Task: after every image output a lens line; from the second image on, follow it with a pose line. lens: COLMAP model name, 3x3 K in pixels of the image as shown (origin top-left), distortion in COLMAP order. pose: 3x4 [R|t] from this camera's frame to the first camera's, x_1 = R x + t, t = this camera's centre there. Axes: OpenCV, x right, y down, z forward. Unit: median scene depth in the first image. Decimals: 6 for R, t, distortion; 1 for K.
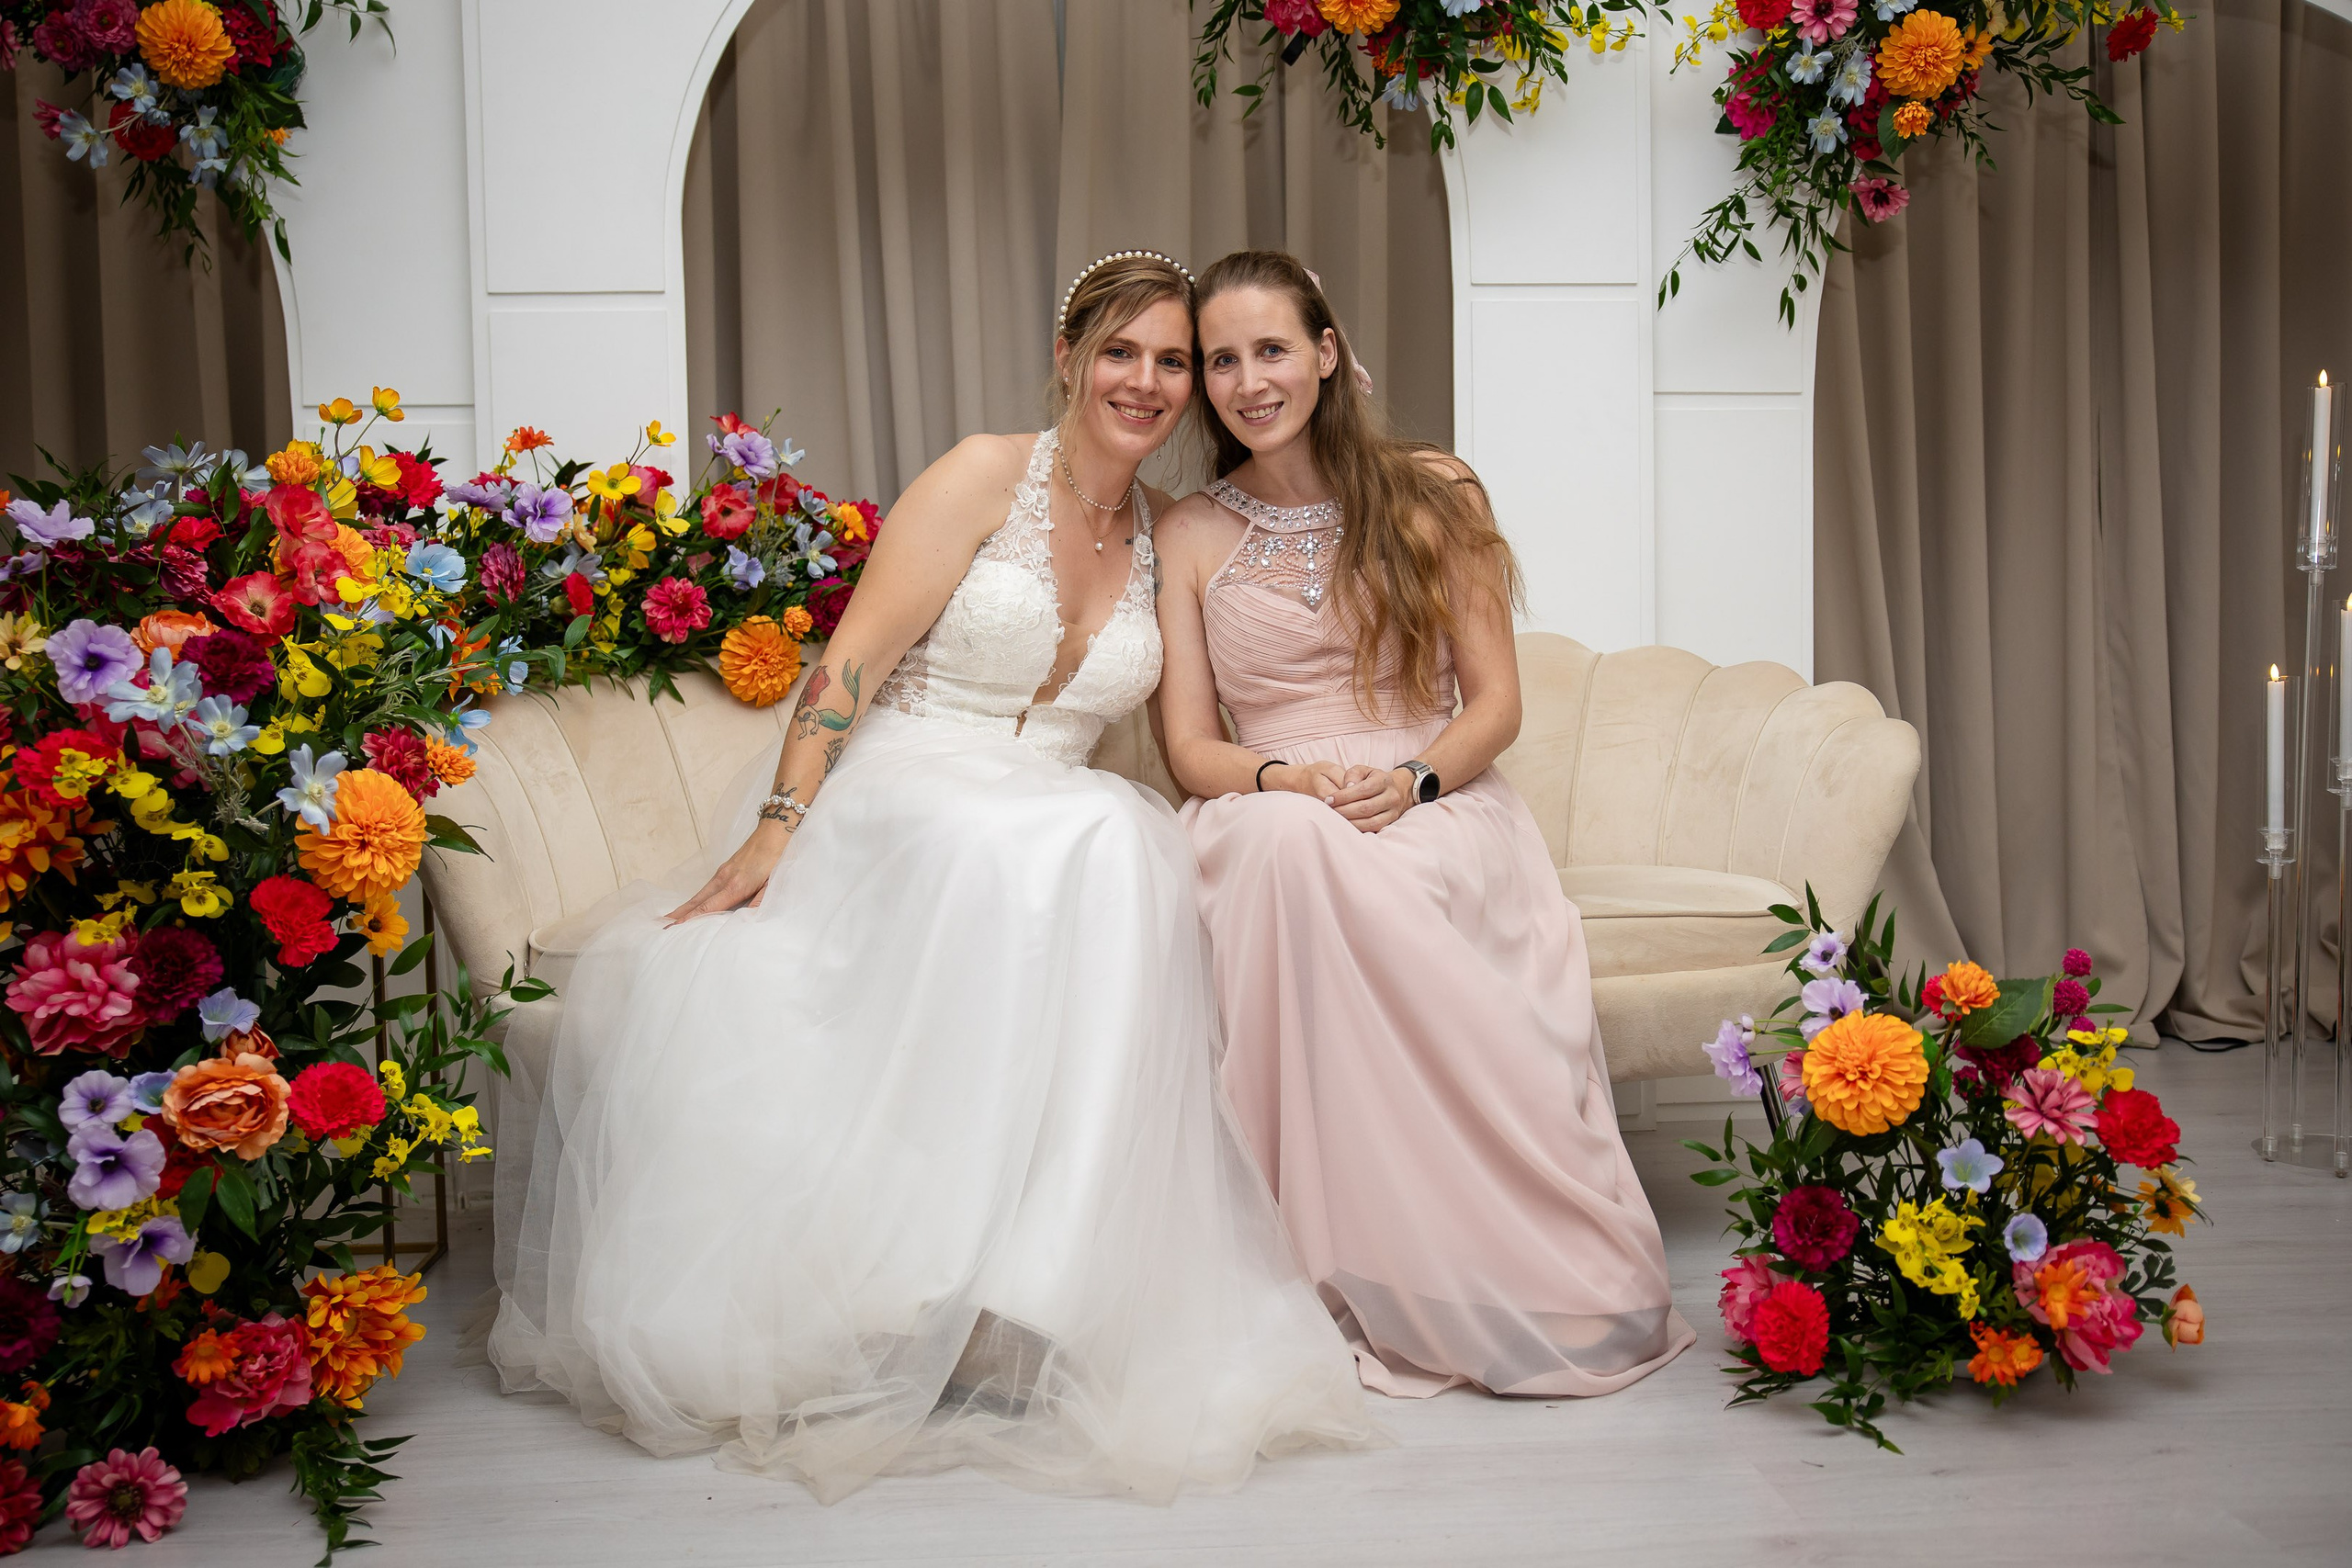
lens RADIAL K [[2111.7, 0, 1179.5], [0, 2111.7, 783.2], [0, 0, 1]] dist [-0.034845, 0.069554]
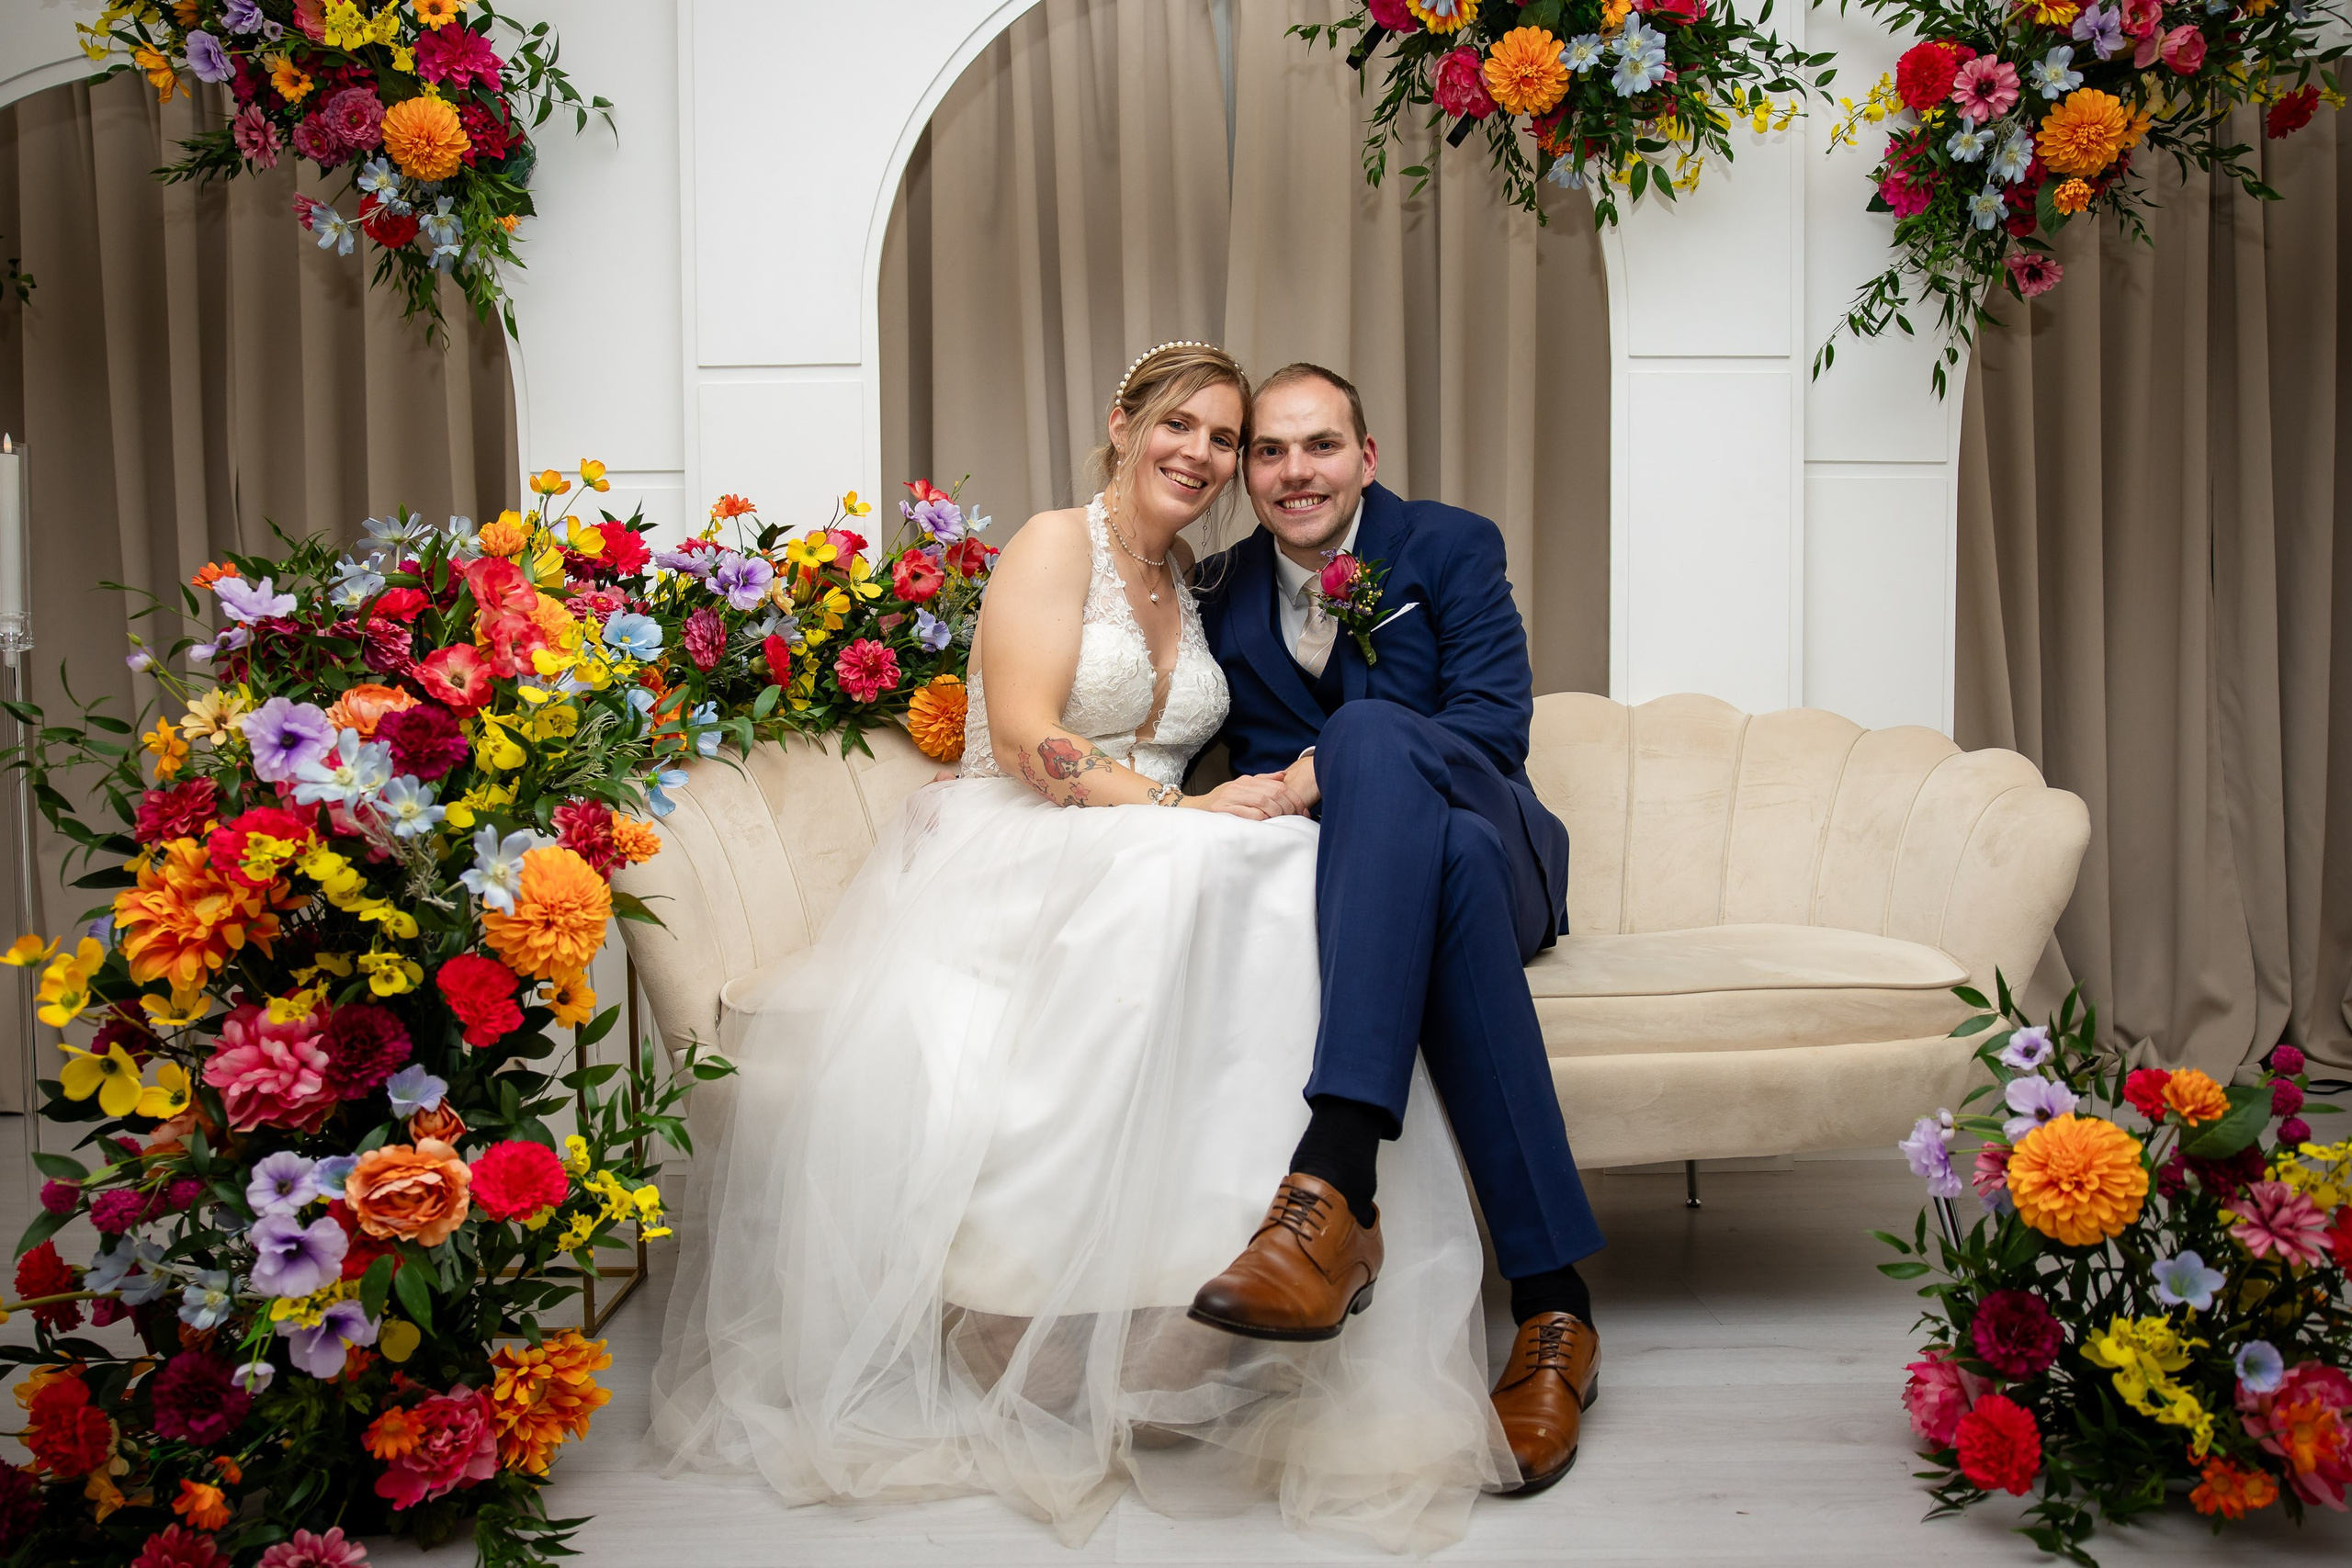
lens RADIAL K [[1803.3, 0, 1185.3], [0, 1803.3, 797.5], [0, 0, 1]] dist [-0.053375, 0.048154]
pose [[0.997762, 0.012967, -0.065593, -0.021152], [-0.012429, 0.999886, 0.008606, -0.027711], [0.065697, -0.007772, 0.997809, 0.114401]]
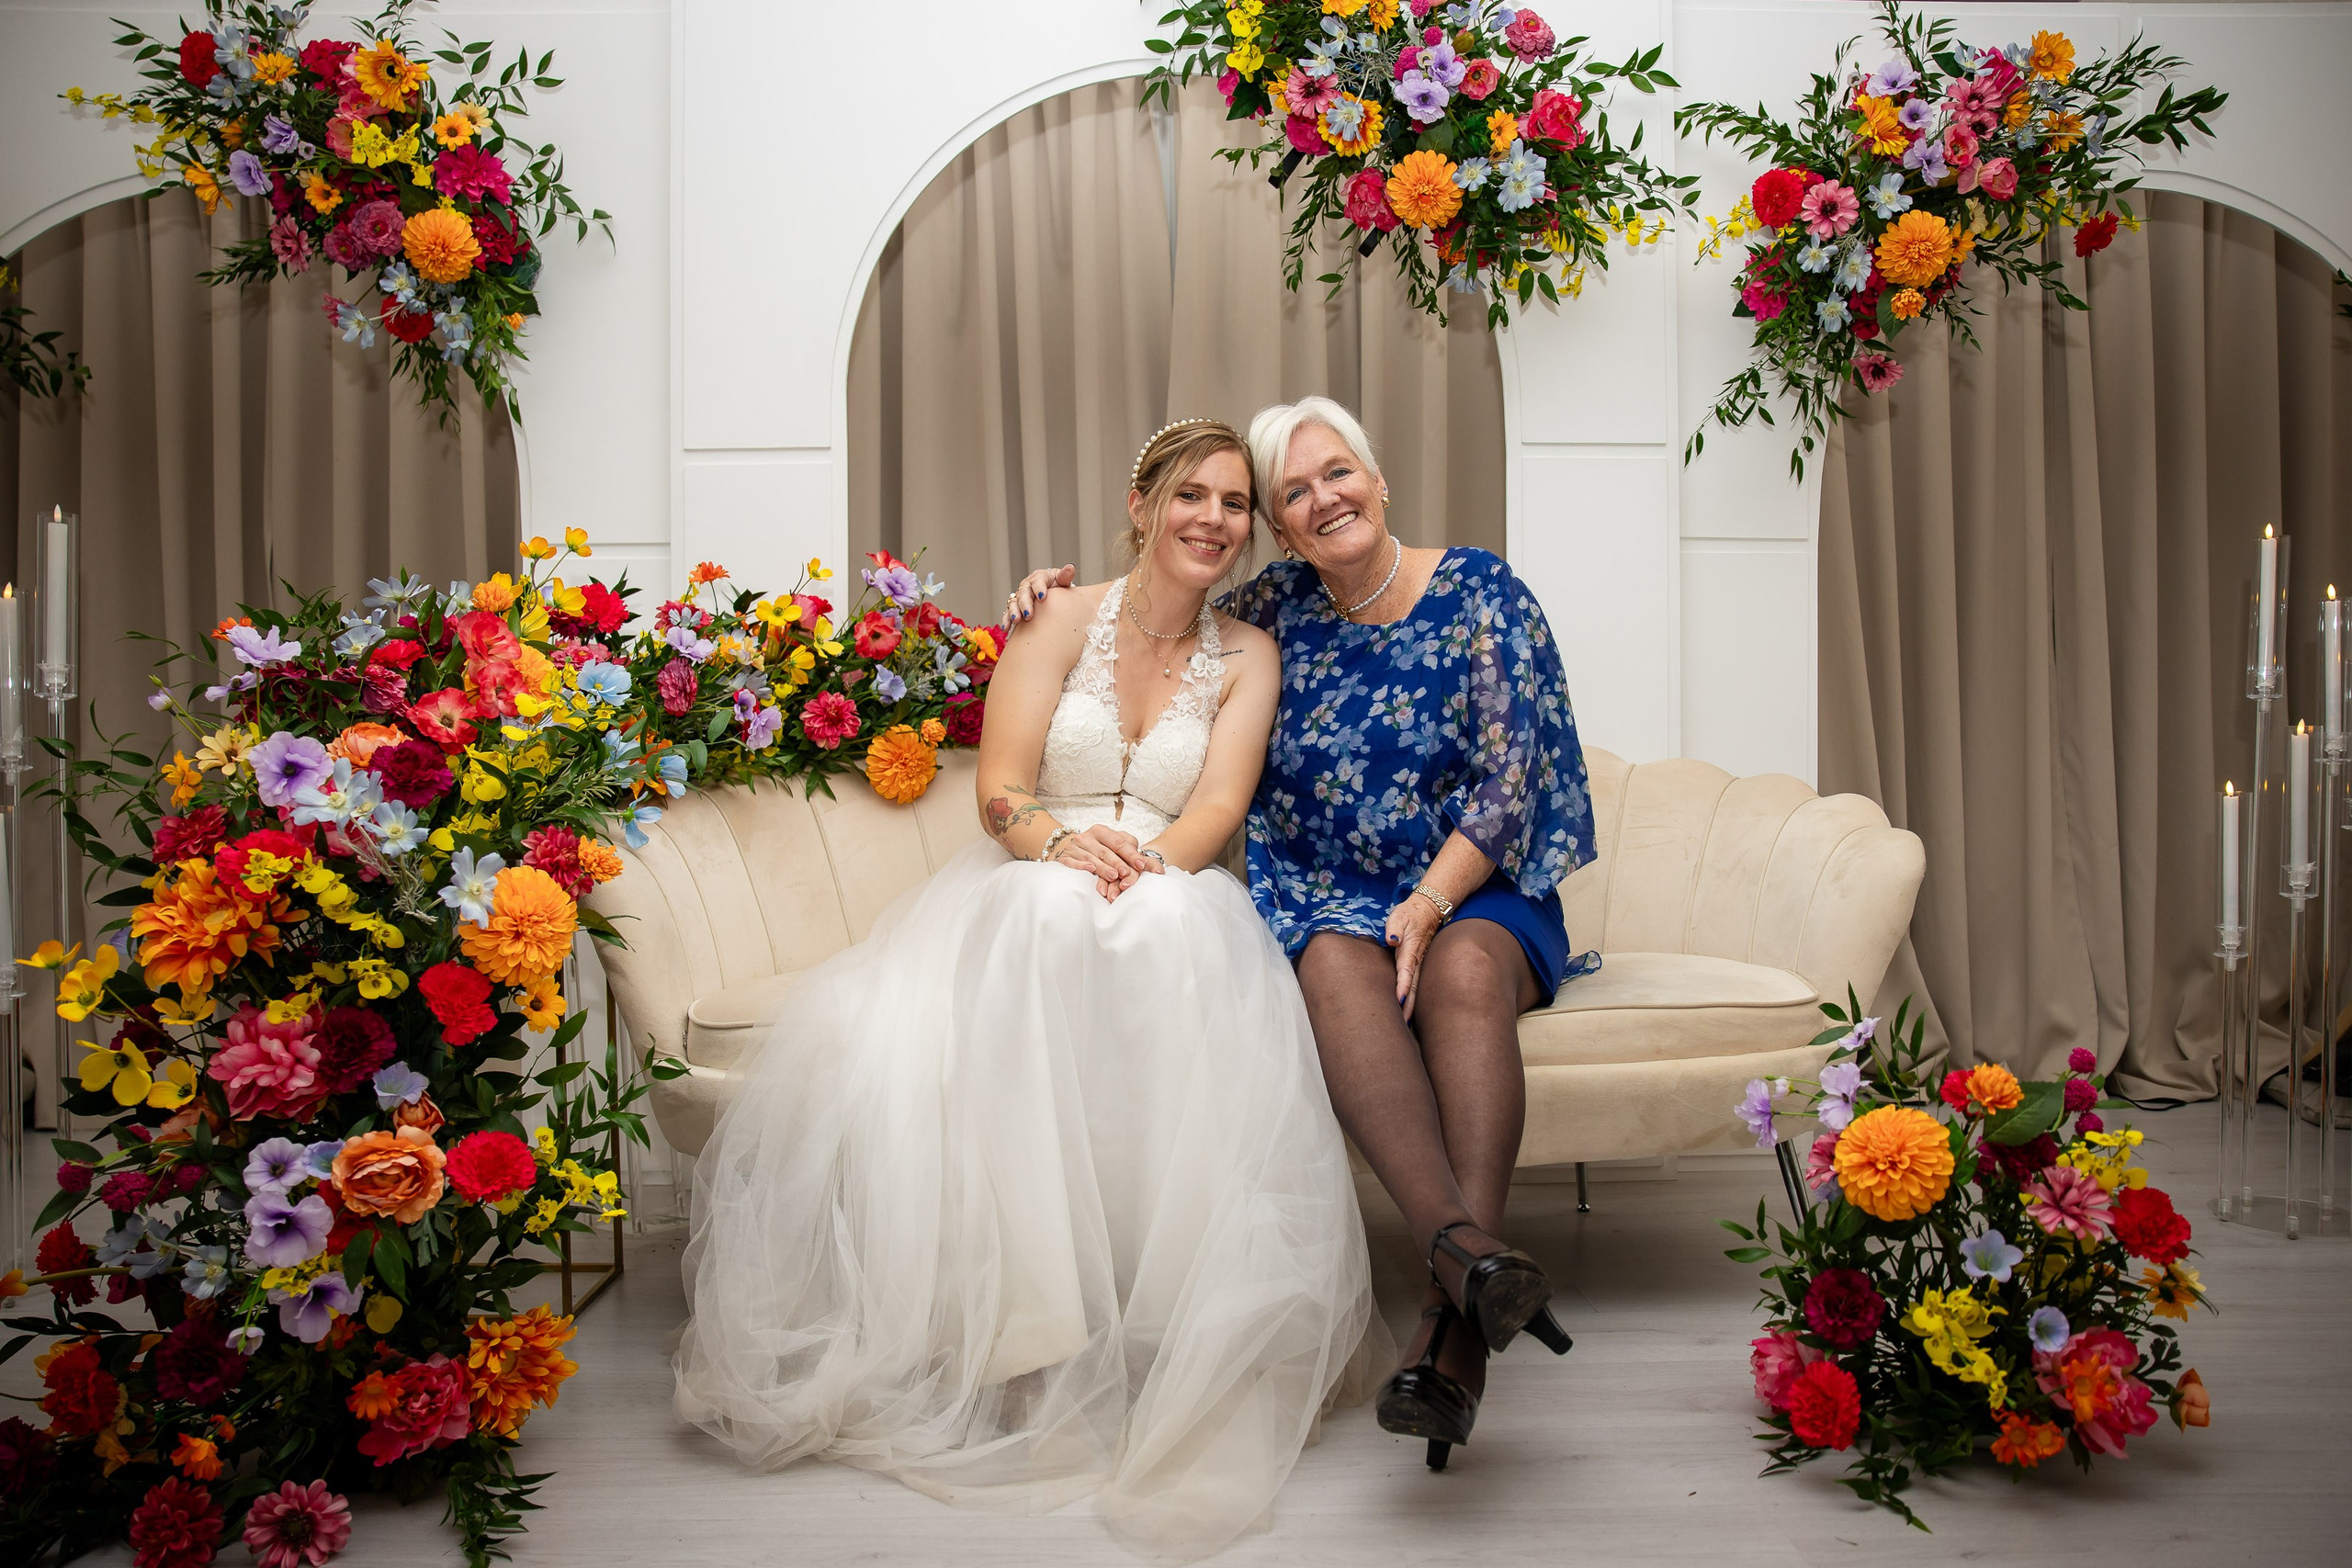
lens RADIAL K [[1671.0, 0, 1184.7], [0, 1671.0, 798.8], [0, 0, 1]] dist [-0.085224, 0.063372]
pose [[0.998584, 0.012169, -0.051793, 0.003759], [-0.013650, 0.999505, -0.028342, -0.015286], [0.051422, 0.029009, 0.998256, 0.098054]]
